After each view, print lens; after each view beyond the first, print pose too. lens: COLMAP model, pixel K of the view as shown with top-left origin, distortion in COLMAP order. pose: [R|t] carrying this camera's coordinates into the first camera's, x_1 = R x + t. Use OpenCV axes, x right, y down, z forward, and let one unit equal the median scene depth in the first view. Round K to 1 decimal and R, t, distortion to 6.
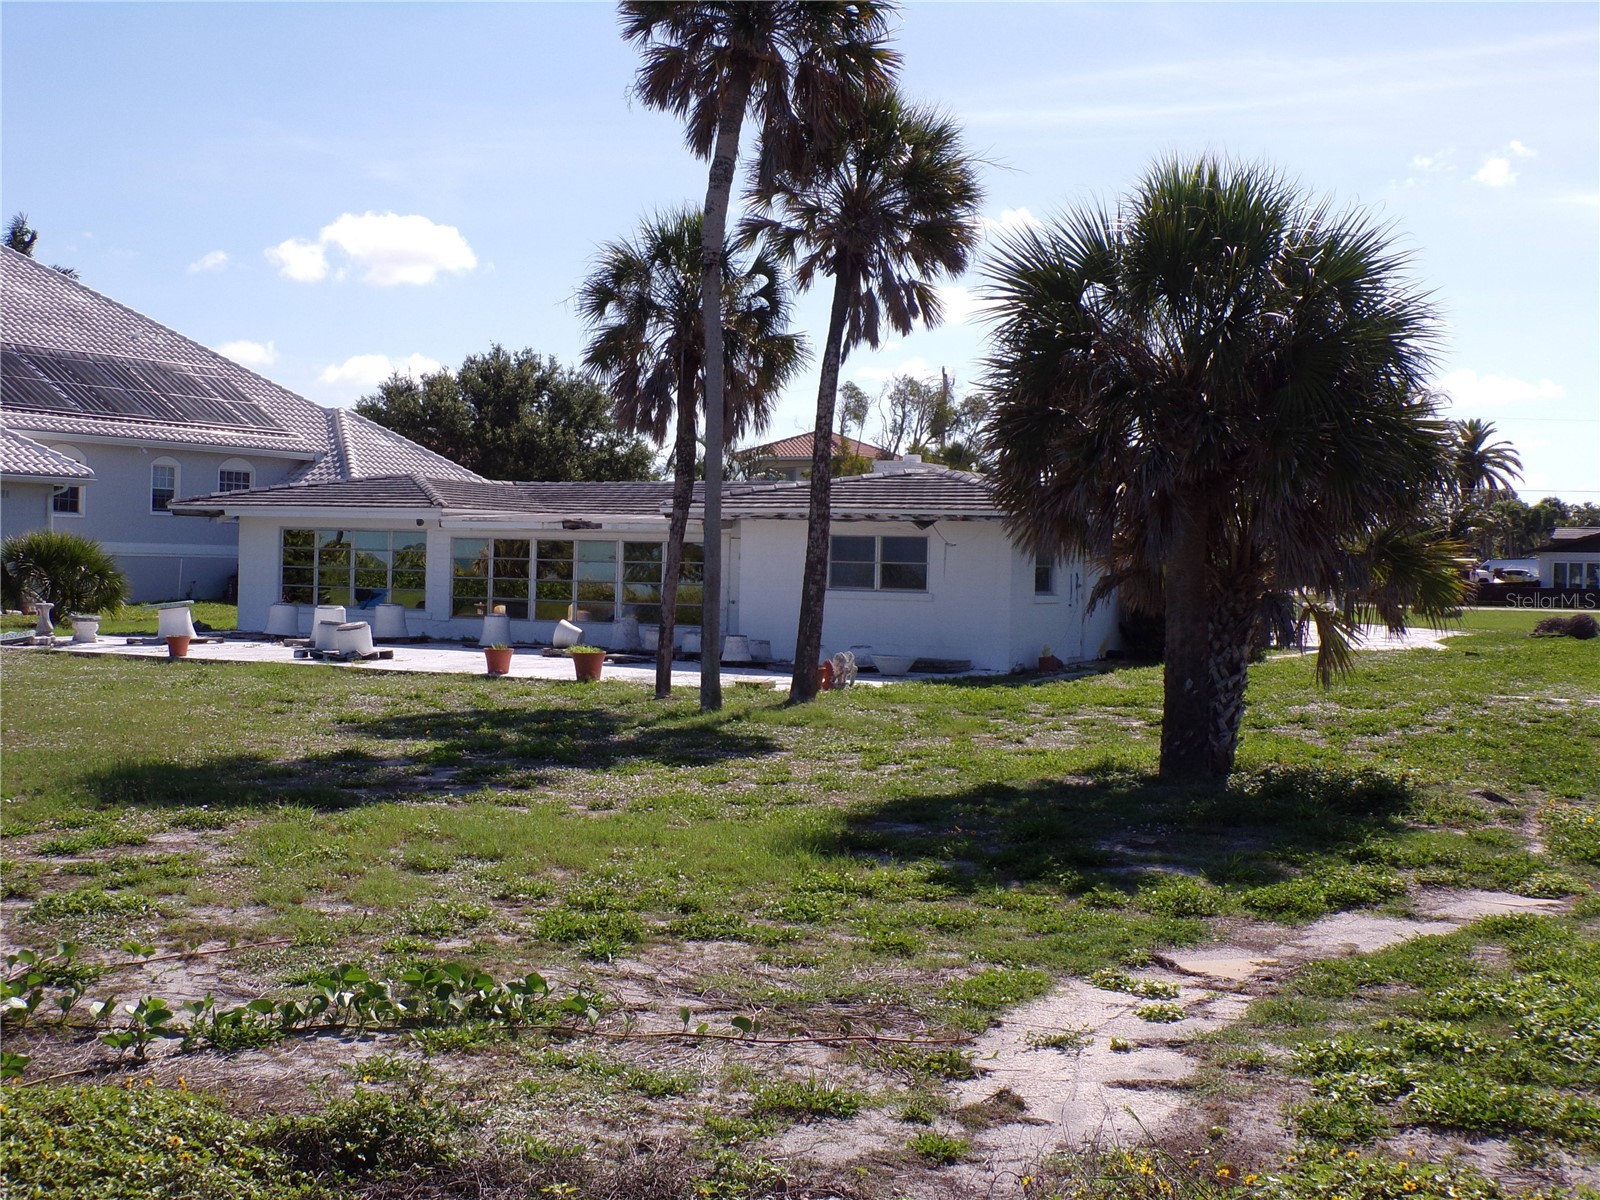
lens RADIAL K [[2037.6, 0, 790.8], [0, 2037.6, 573.5], [0, 0, 1]] dist [0.015321, 0.000000]
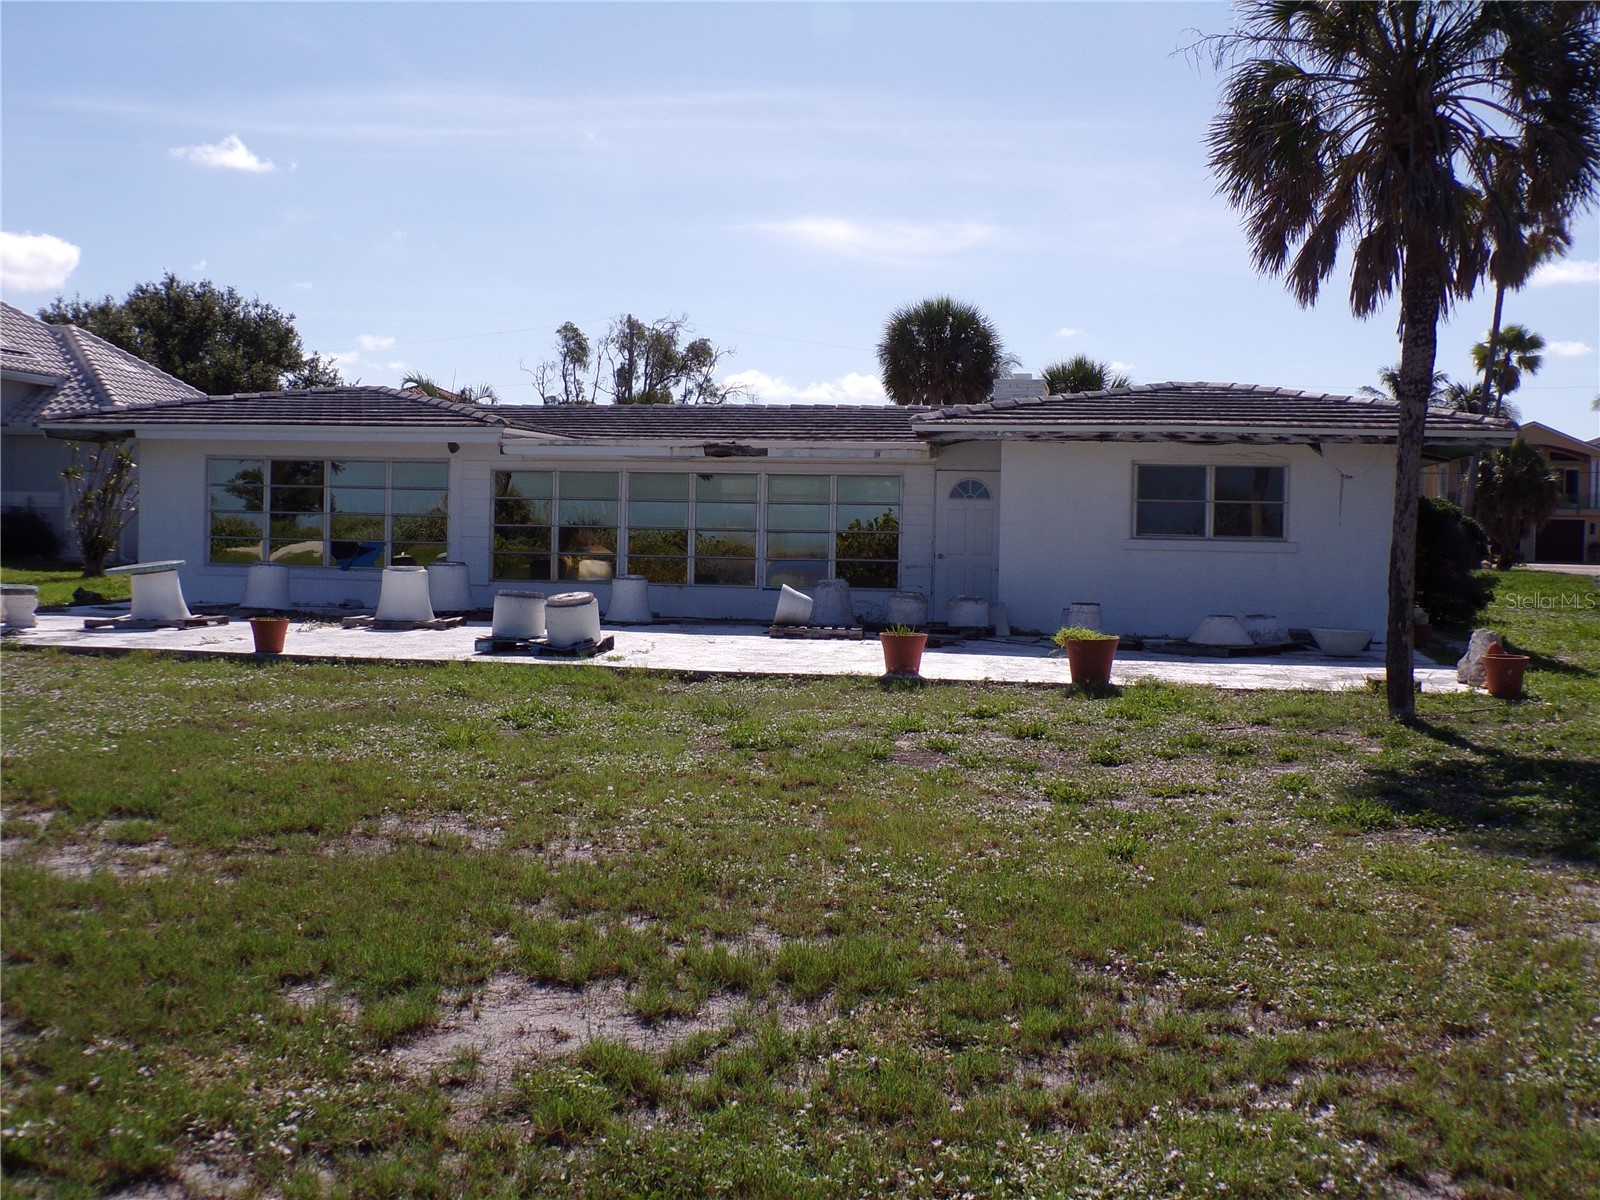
lens RADIAL K [[1743.4, 0, 790.1], [0, 1743.4, 584.7], [0, 0, 1]] dist [-0.048411, 0.000000]
pose [[0.950142, -0.013164, 0.311539, -0.389538], [0.003016, 0.999450, 0.033032, 0.004592], [-0.311802, -0.030445, 0.949659, 0.572149]]
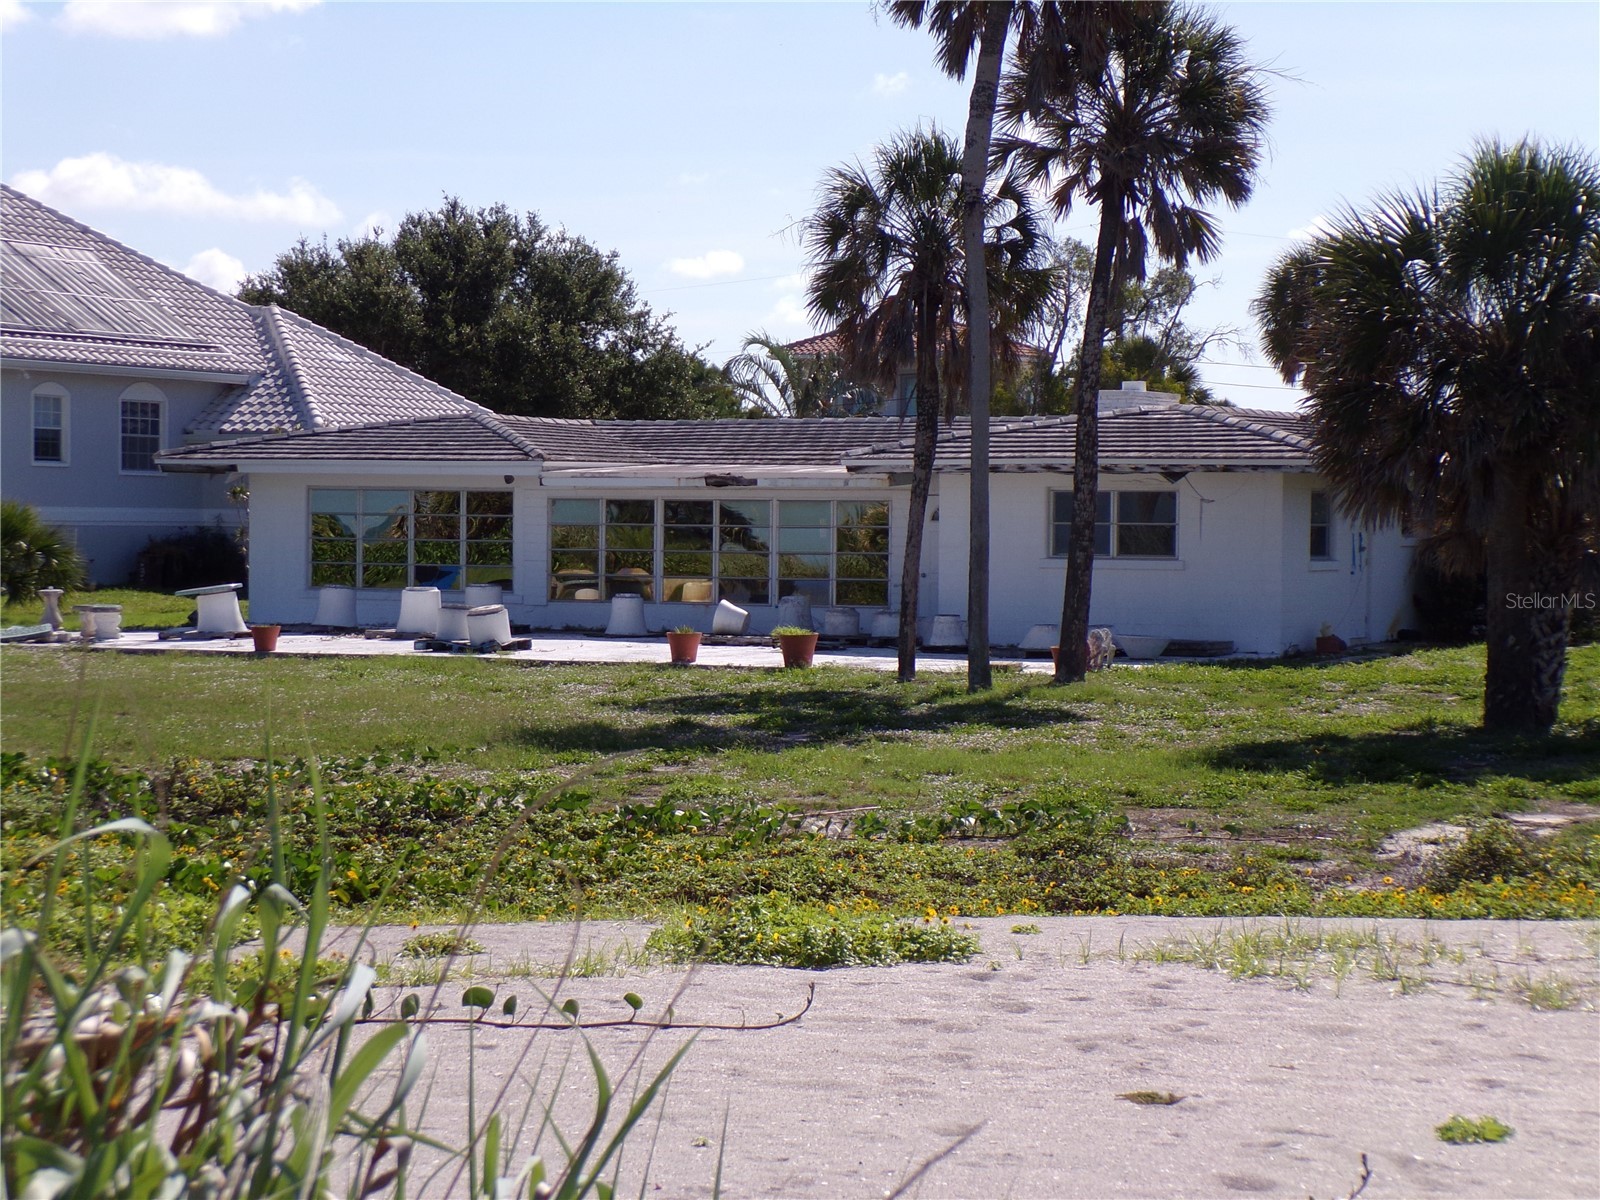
lens RADIAL K [[3561.3, 0, 836.1], [0, 3561.3, 568.2], [0, 0, 1]] dist [0.530995, 0.000000]
pose [[0.999812, -0.014571, 0.012764, -0.112000], [0.014445, 0.999847, 0.009913, -0.004256], [-0.012907, -0.009727, 0.999869, -0.550003]]
